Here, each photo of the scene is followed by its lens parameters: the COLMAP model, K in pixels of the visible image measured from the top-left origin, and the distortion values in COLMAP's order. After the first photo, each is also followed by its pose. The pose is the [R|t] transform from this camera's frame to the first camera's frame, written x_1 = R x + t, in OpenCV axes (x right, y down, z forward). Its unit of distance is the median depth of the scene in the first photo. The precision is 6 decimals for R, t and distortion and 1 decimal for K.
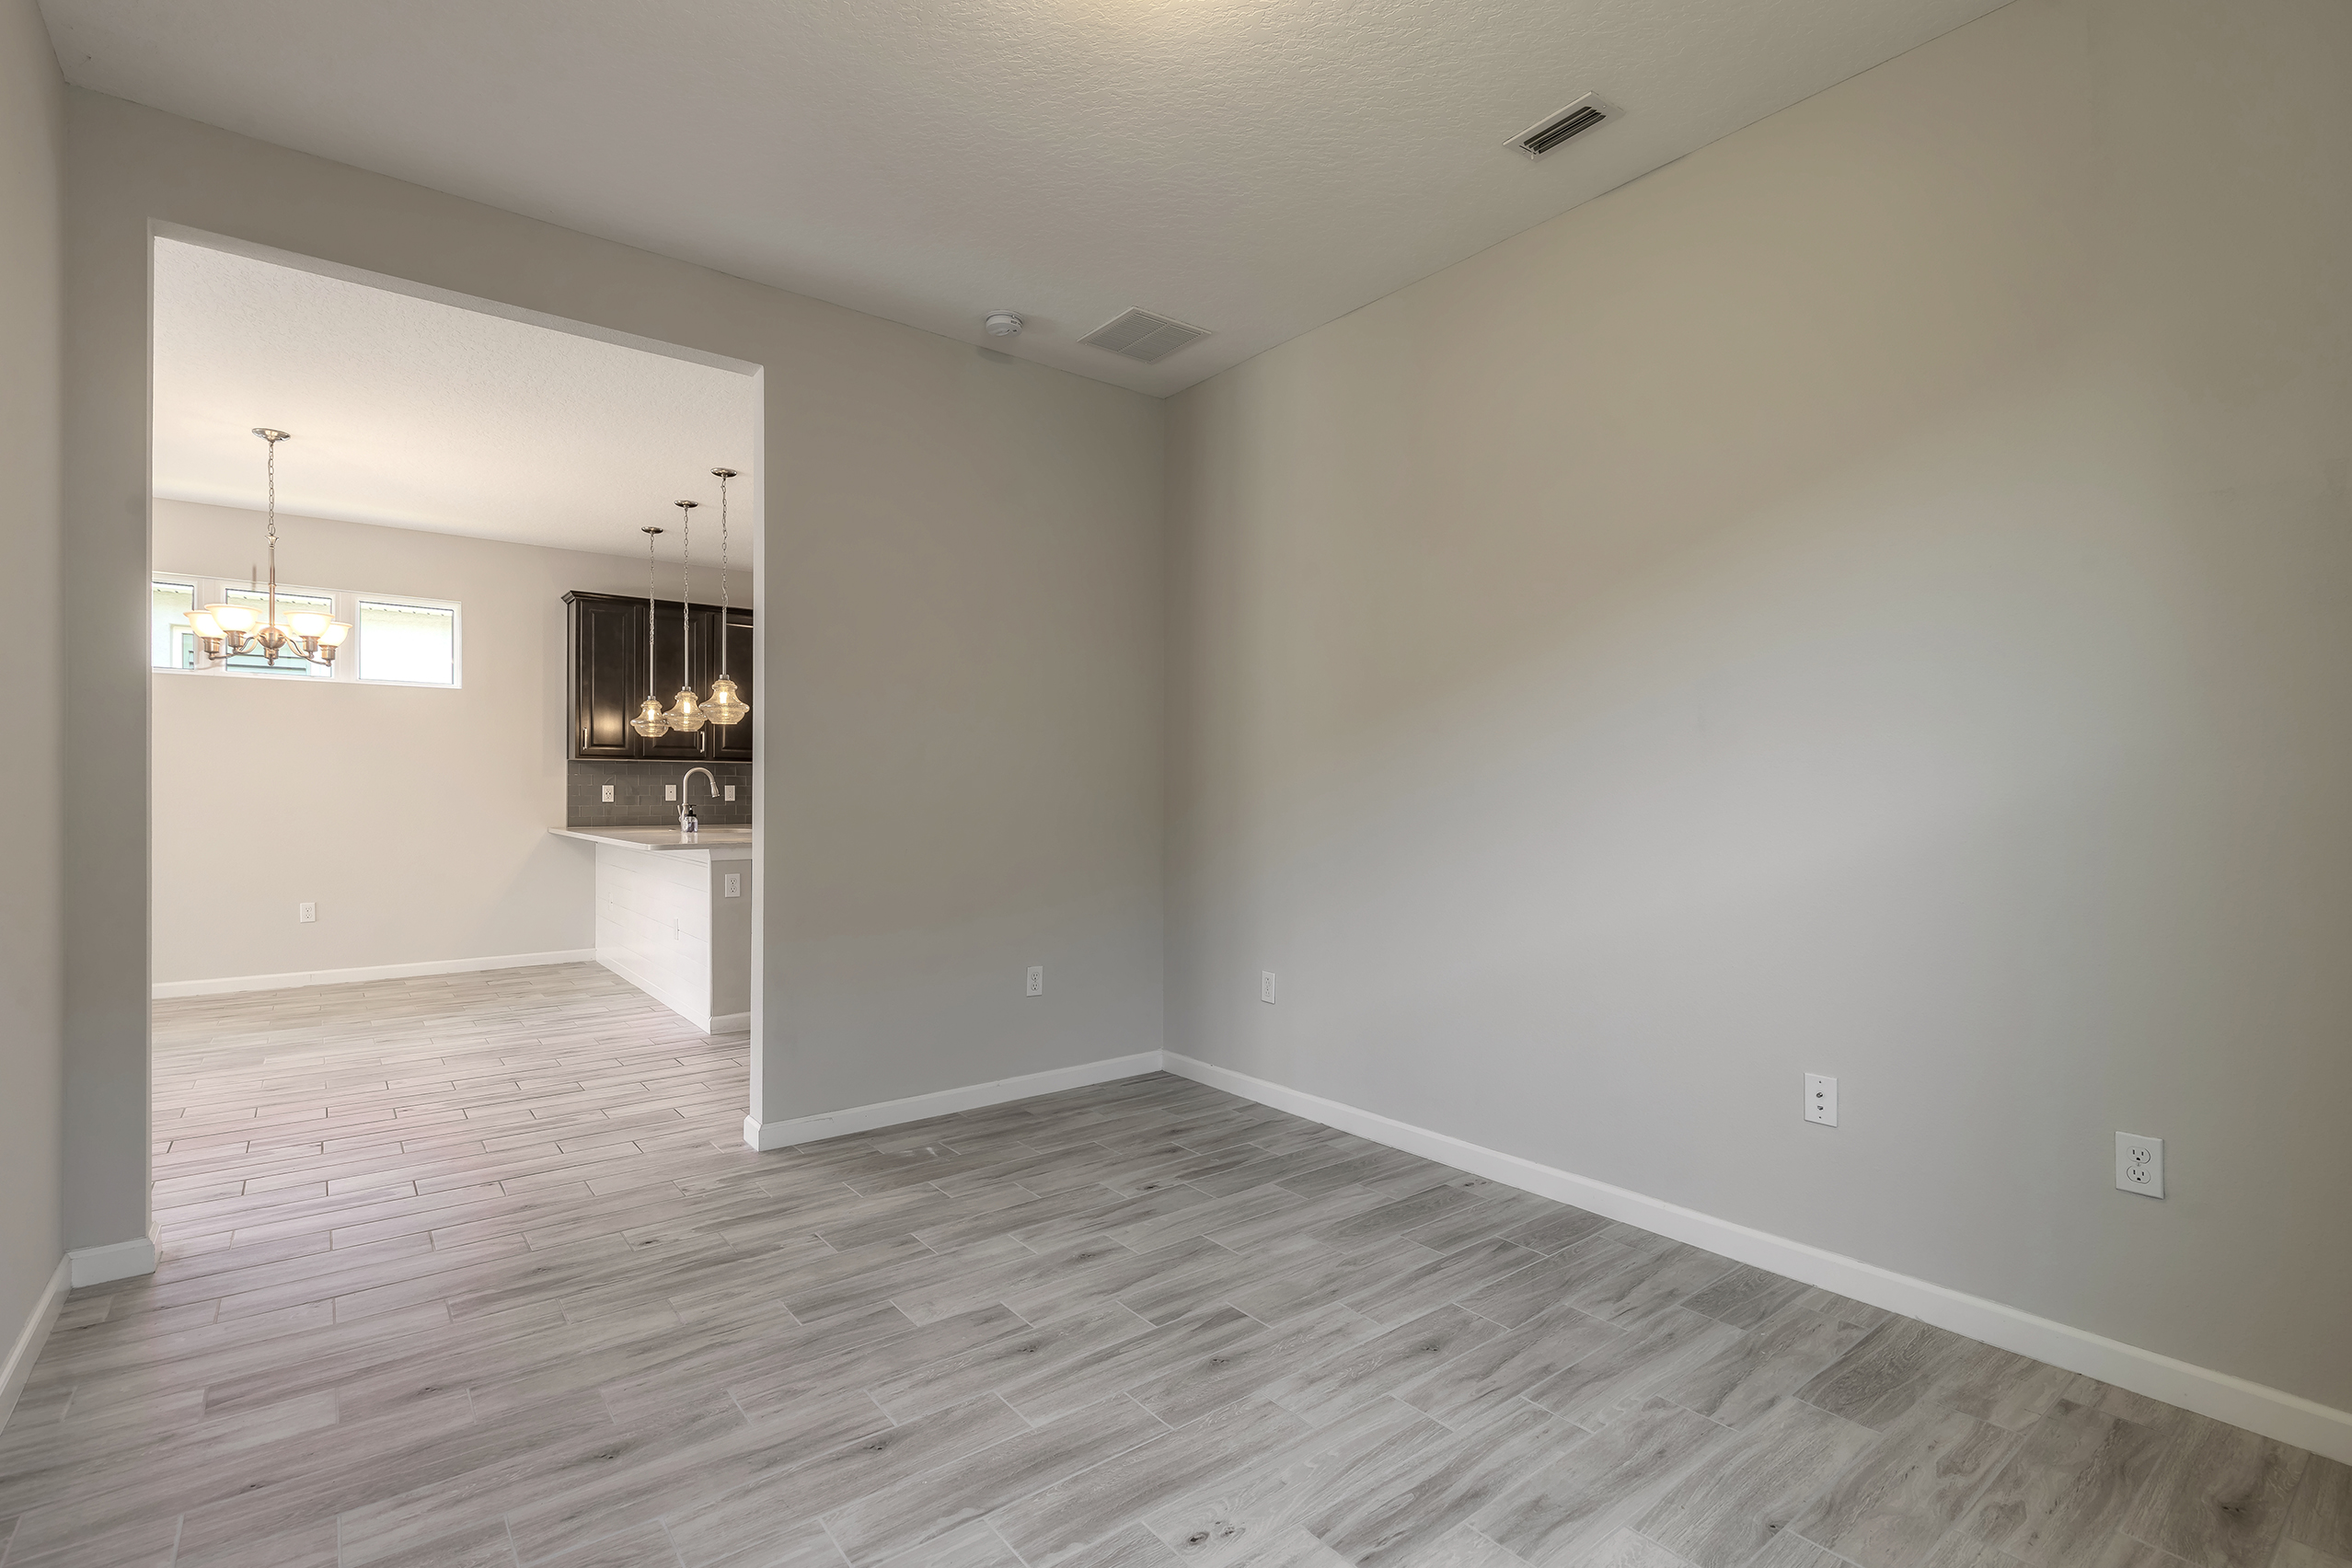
lens RADIAL K [[1057.9, 0, 1125.2], [0, 1057.9, 787.0], [0, 0, 1]] dist [0.007982, -0.001780]
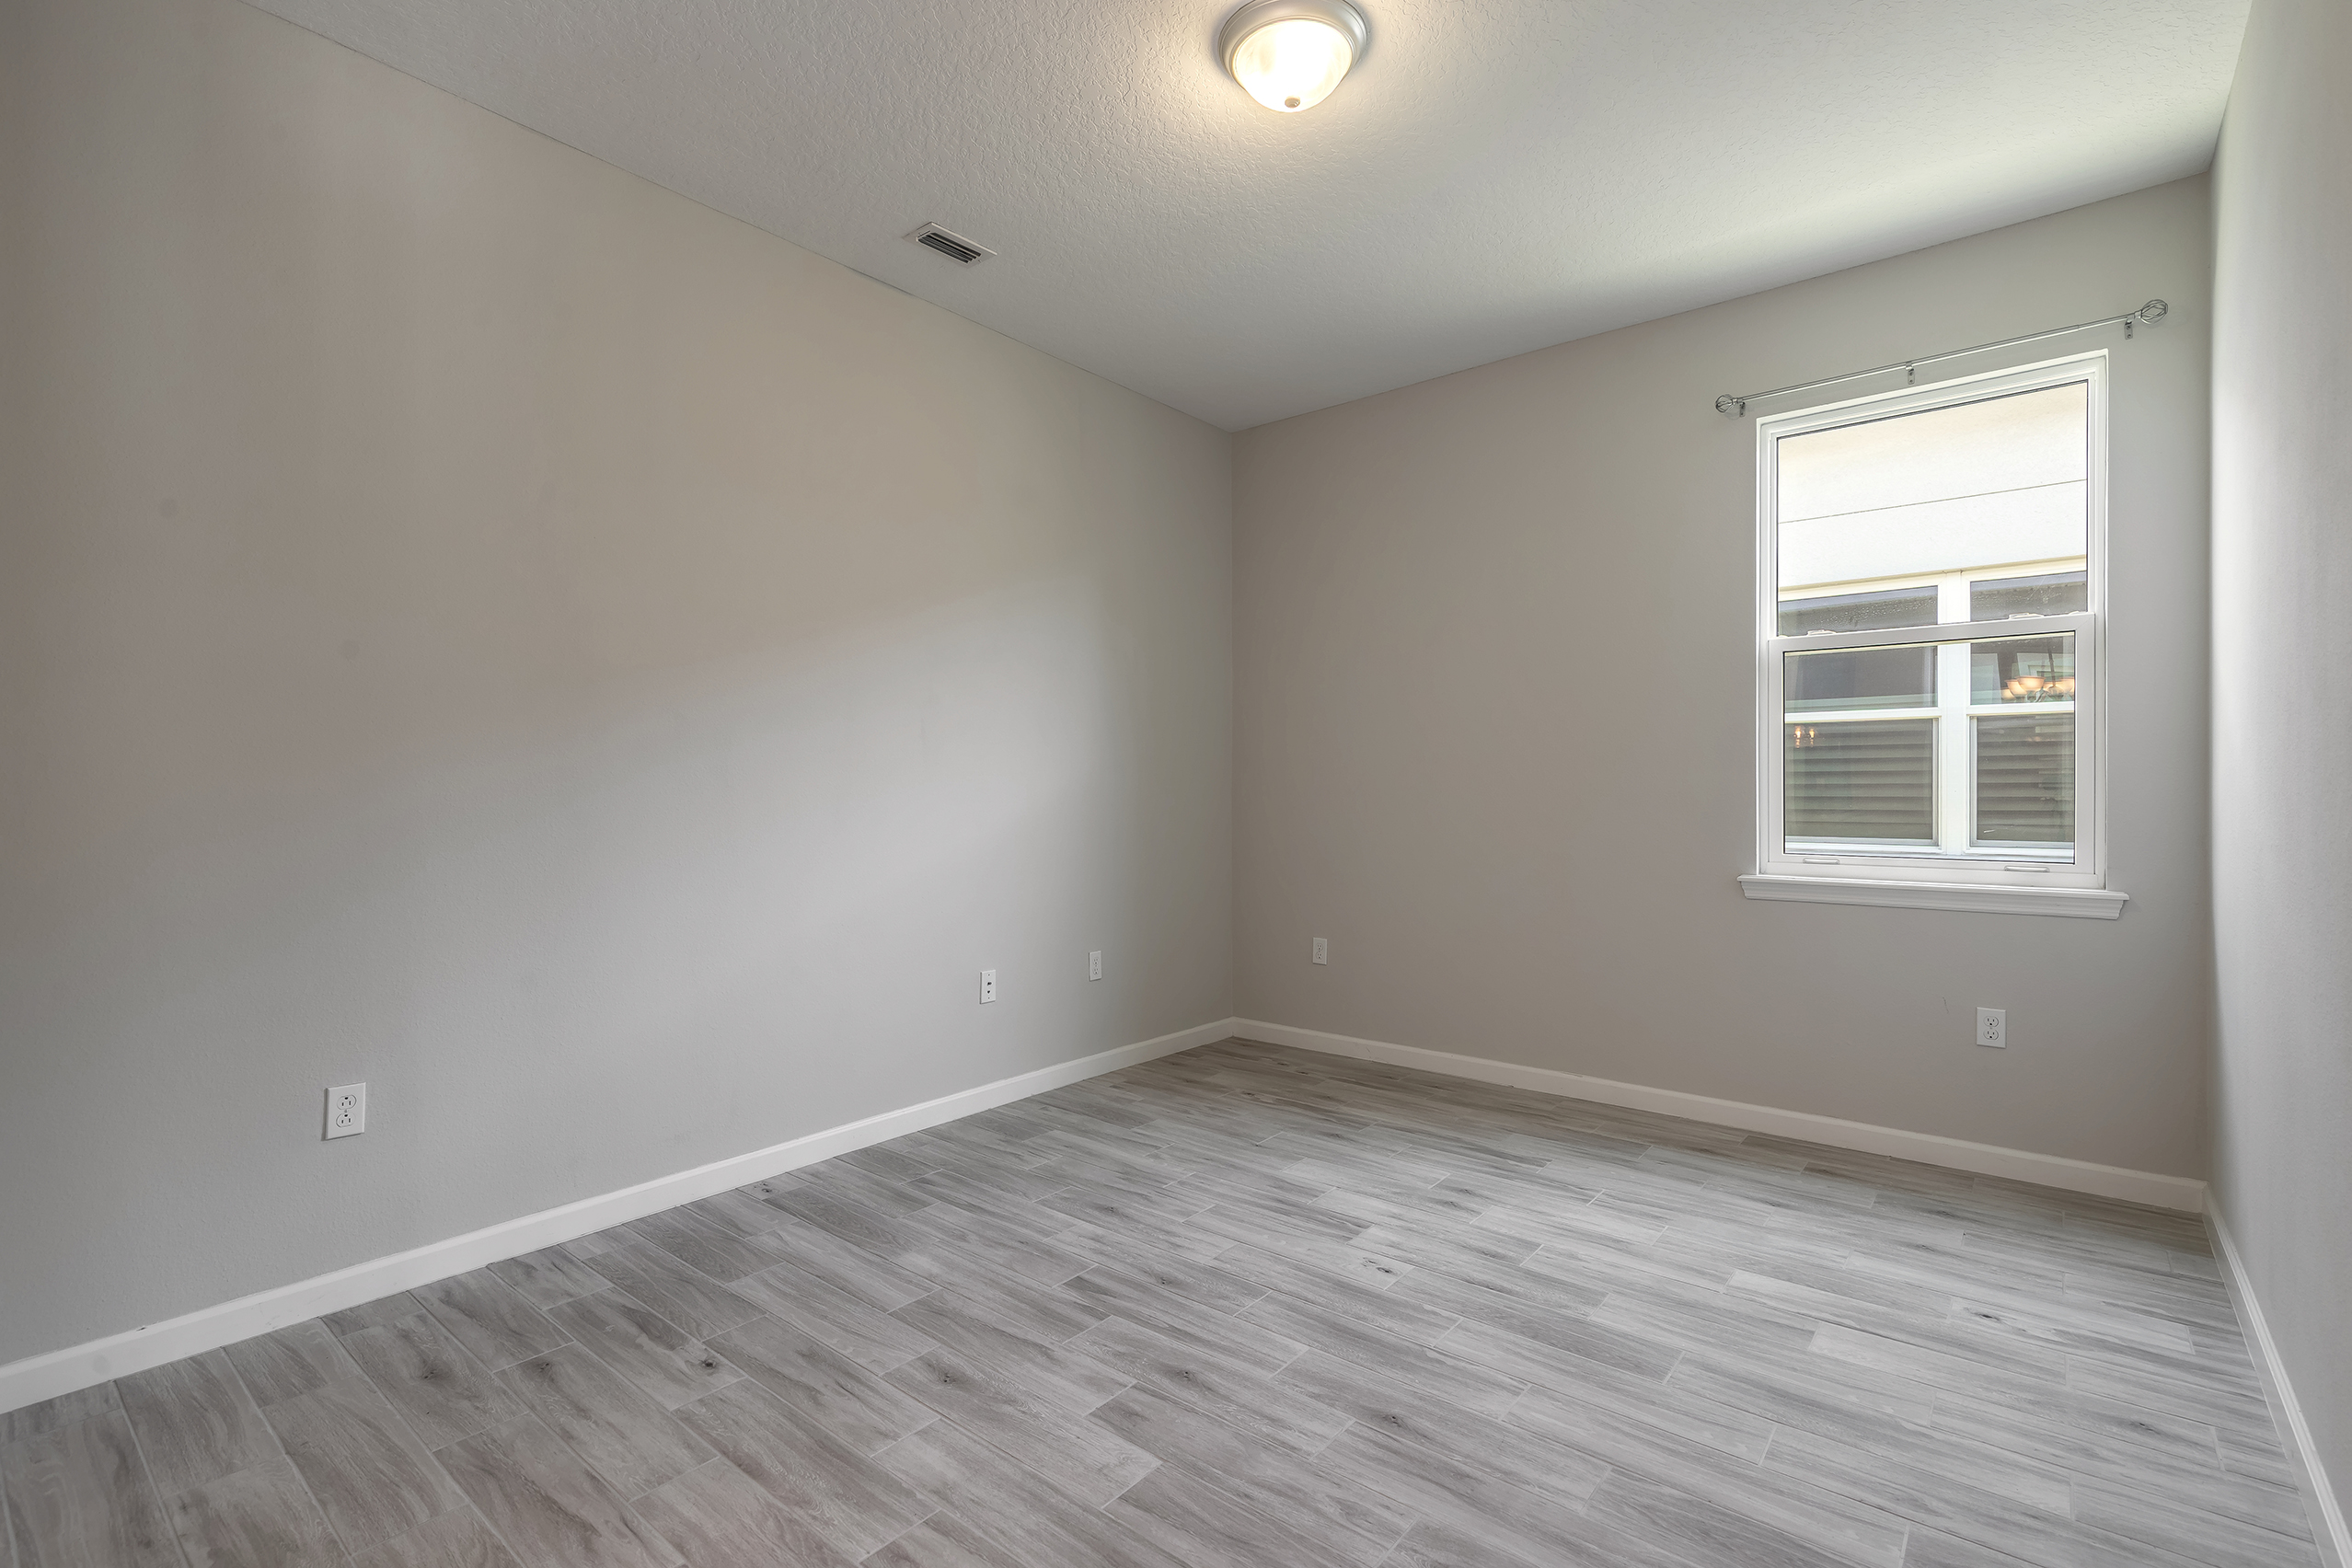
lens RADIAL K [[1057.9, 0, 1177.1], [0, 1057.9, 789.2], [0, 0, 1]] dist [0.007982, -0.001780]
pose [[-0.226870, -0.003862, 0.973917, -0.932808], [-0.003042, 0.999990, 0.003256, 0.003879], [-0.973920, -0.002224, -0.226879, 1.129071]]
